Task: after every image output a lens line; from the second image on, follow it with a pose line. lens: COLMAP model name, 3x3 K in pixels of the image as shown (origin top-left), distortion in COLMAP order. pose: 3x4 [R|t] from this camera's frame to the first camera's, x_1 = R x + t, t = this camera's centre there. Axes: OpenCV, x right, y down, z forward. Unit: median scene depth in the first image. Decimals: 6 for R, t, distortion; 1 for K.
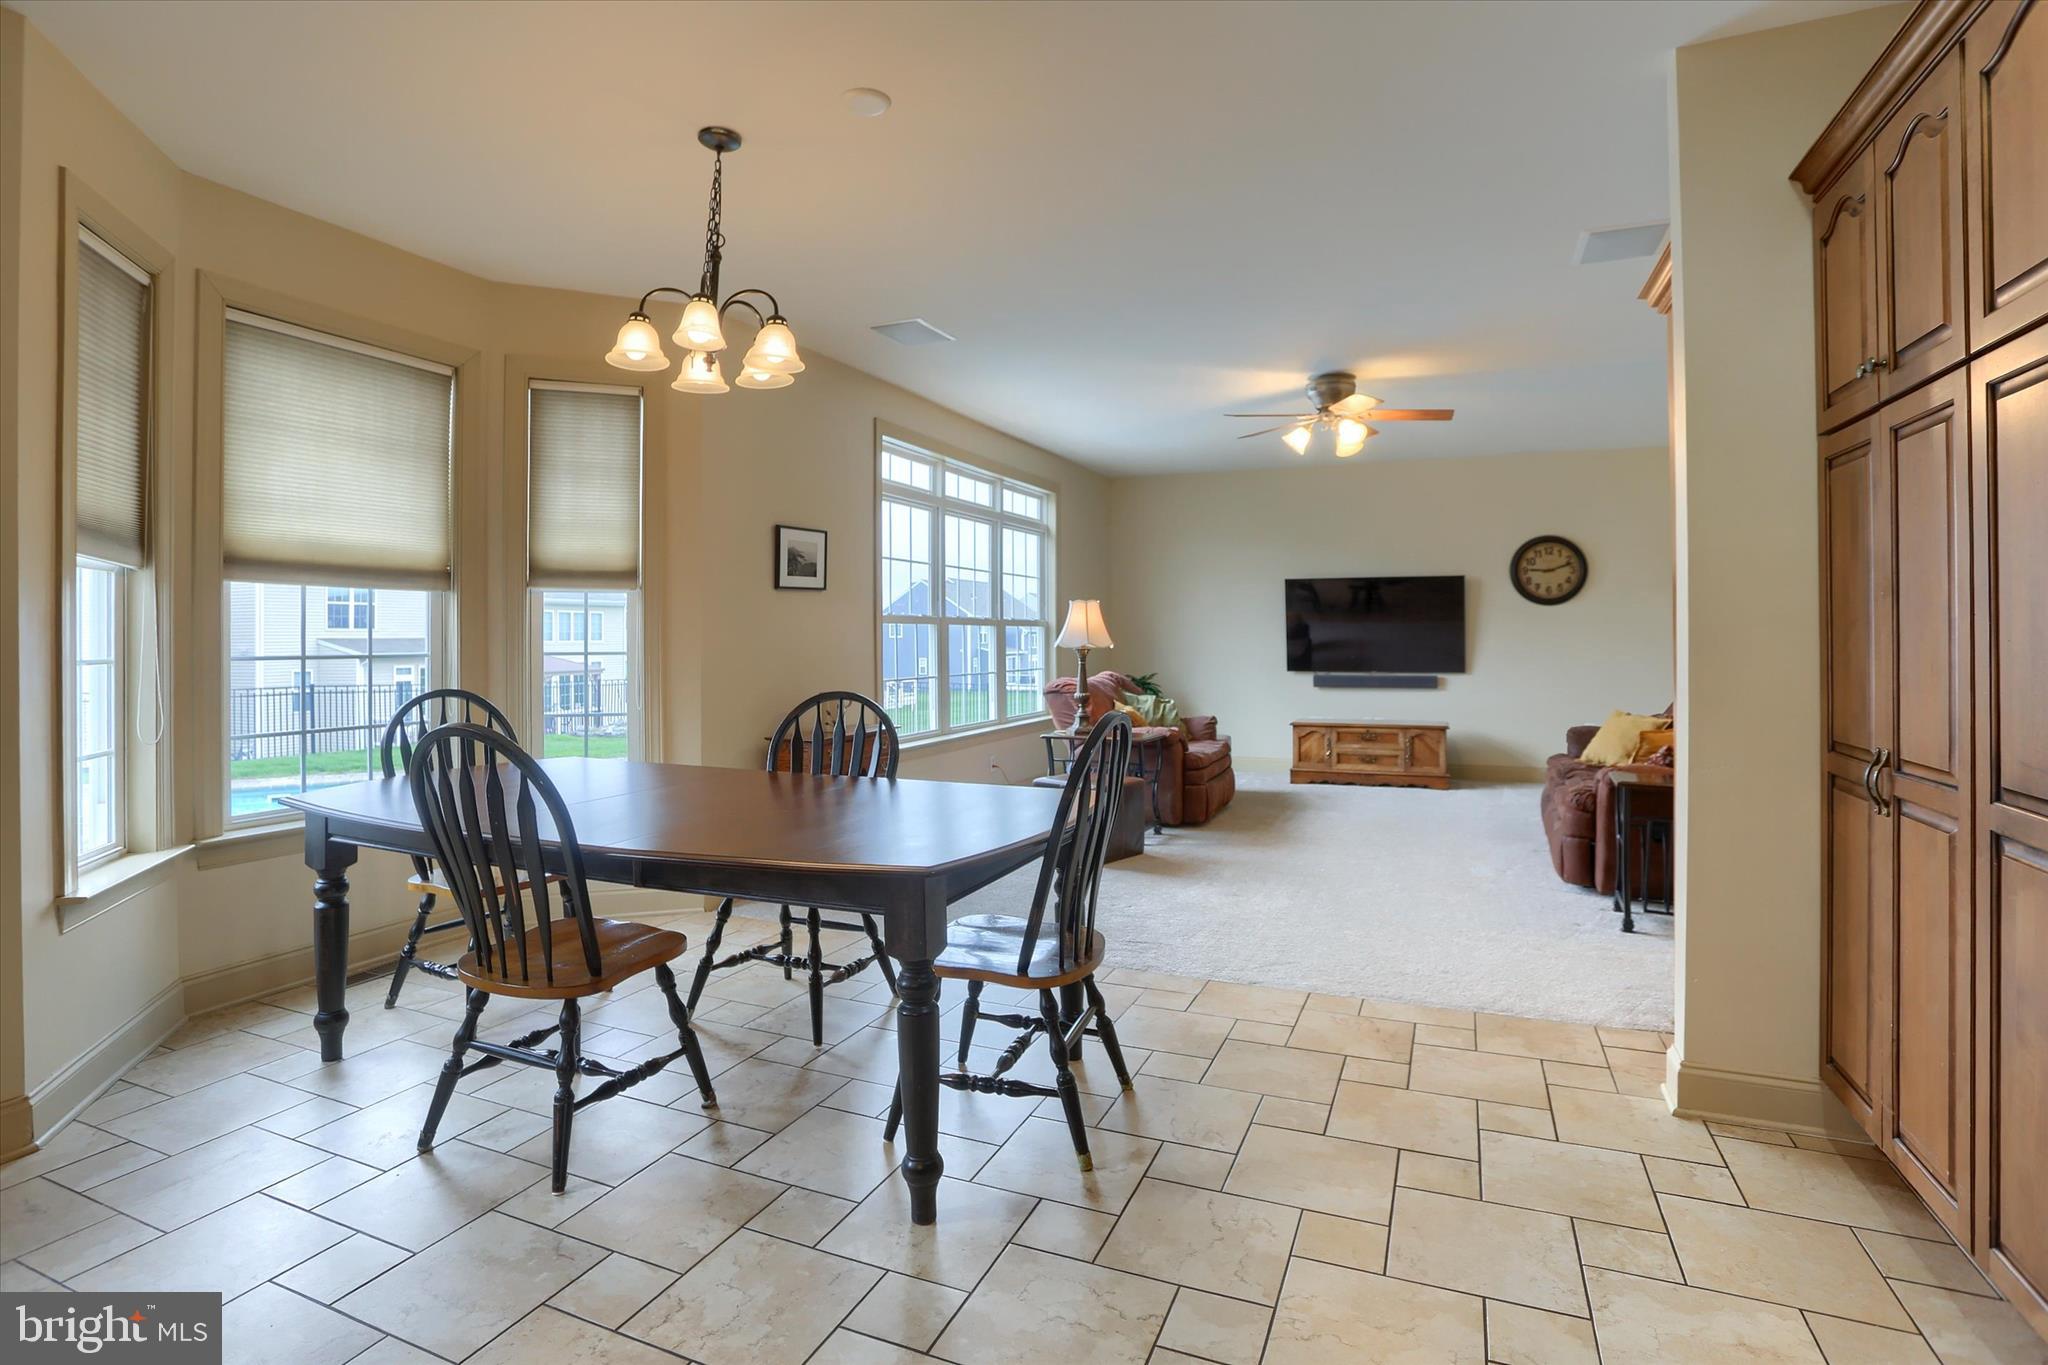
lens RADIAL K [[1020.1, 0, 939.9], [0, 1020.1, 623.7], [0, 0, 1]] dist [-0.023429, -0.000170]
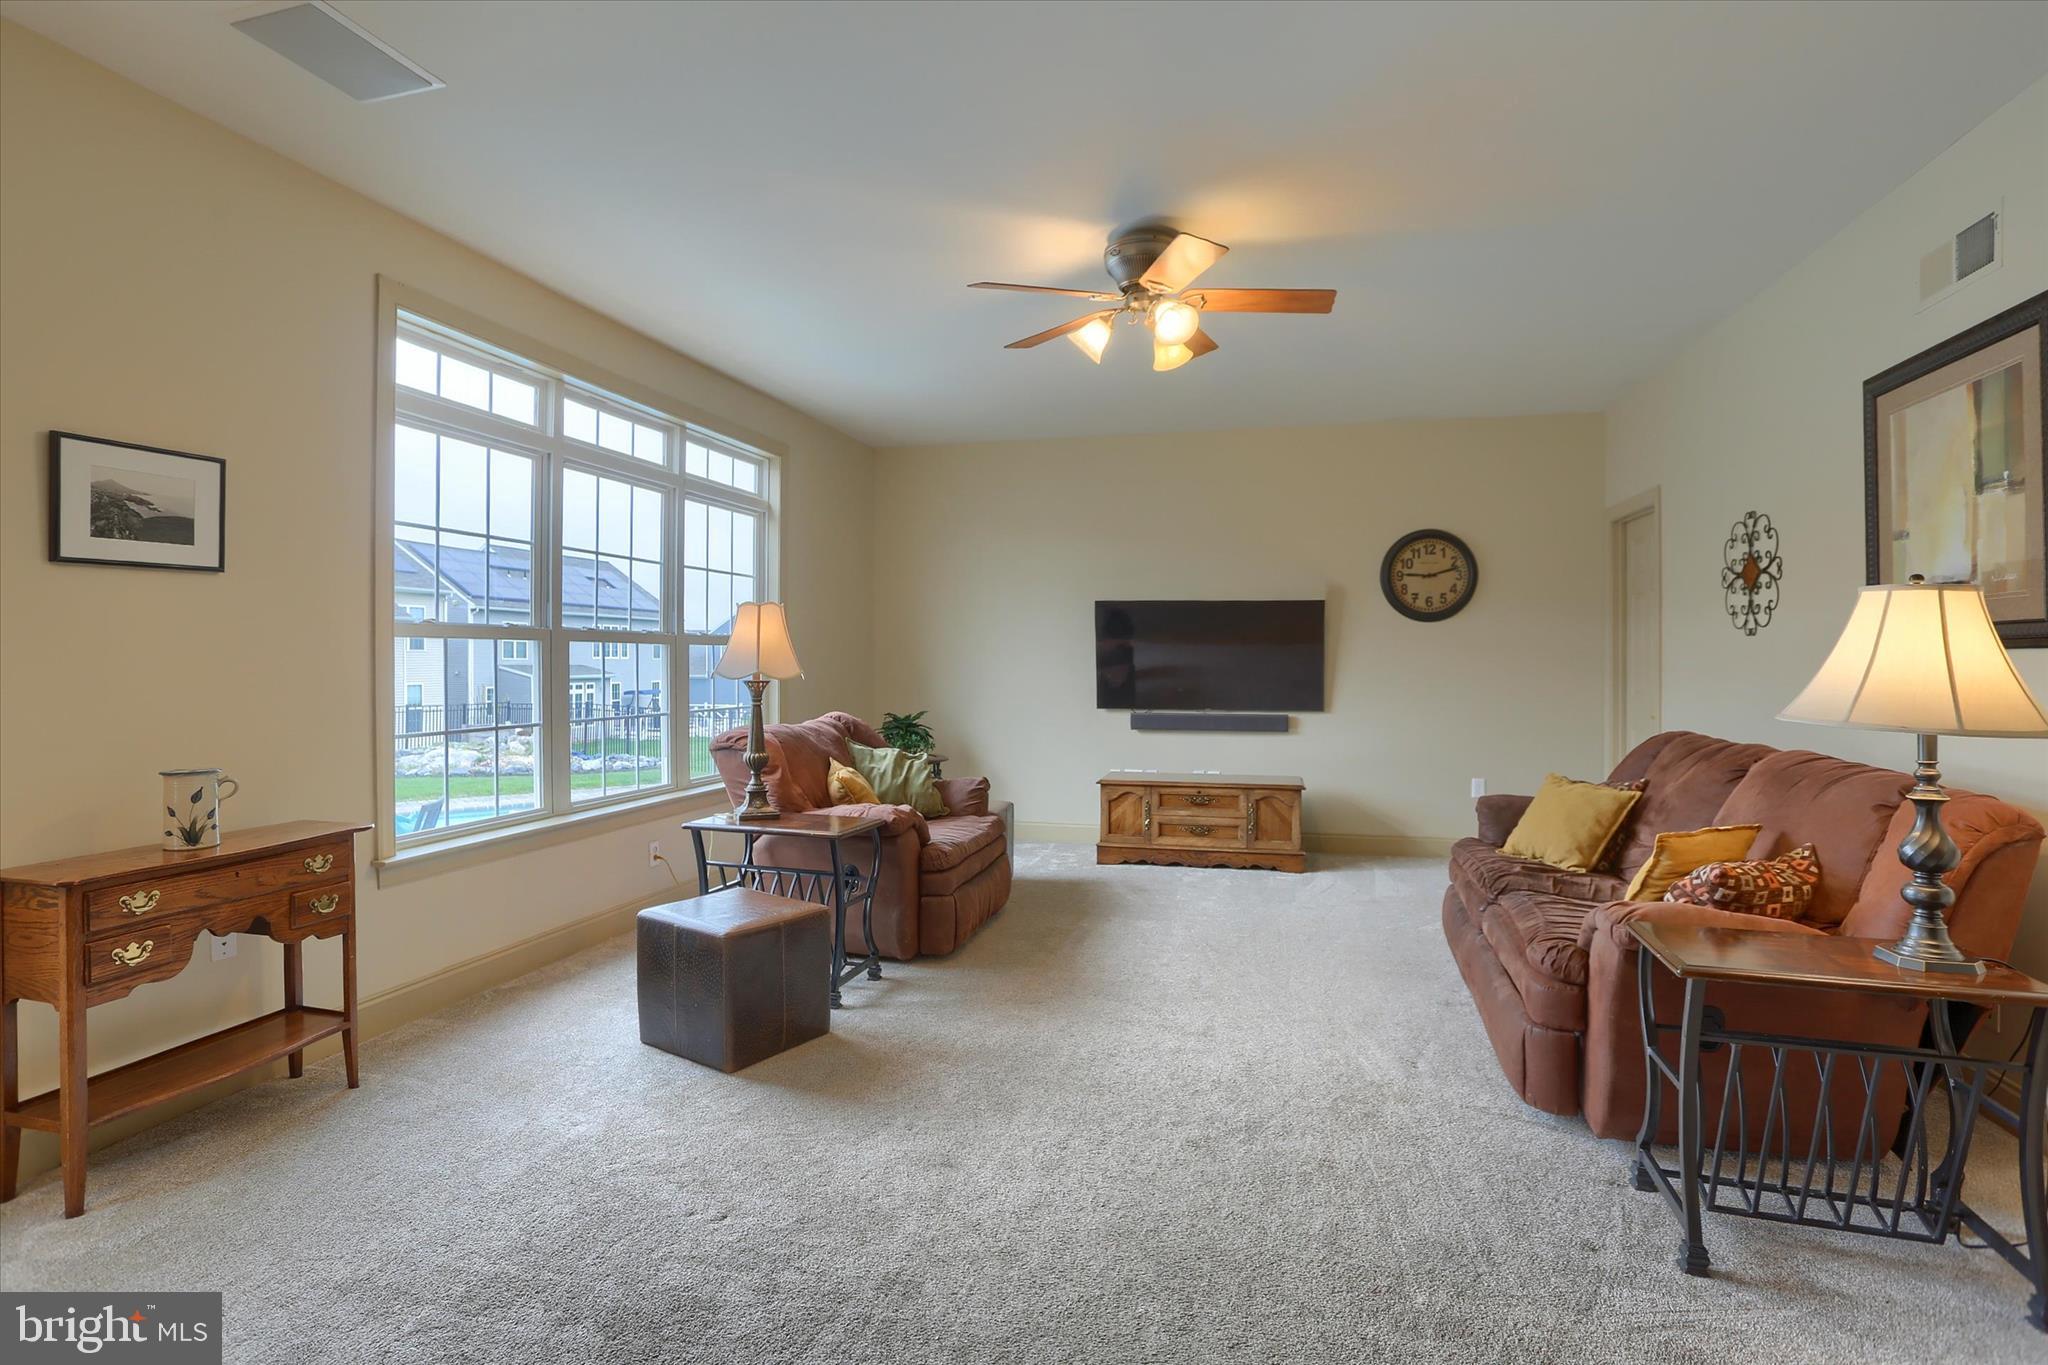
lens RADIAL K [[1076.8, 0, 950.5], [0, 1076.8, 657.8], [0, 0, 1]] dist [-0.024225, -0.000020]
pose [[0.986055, 0.004547, 0.166359, 0.125577], [-0.006348, 0.999927, 0.010297, 0.002921], [-0.166300, -0.011209, 0.986012, 0.290834]]
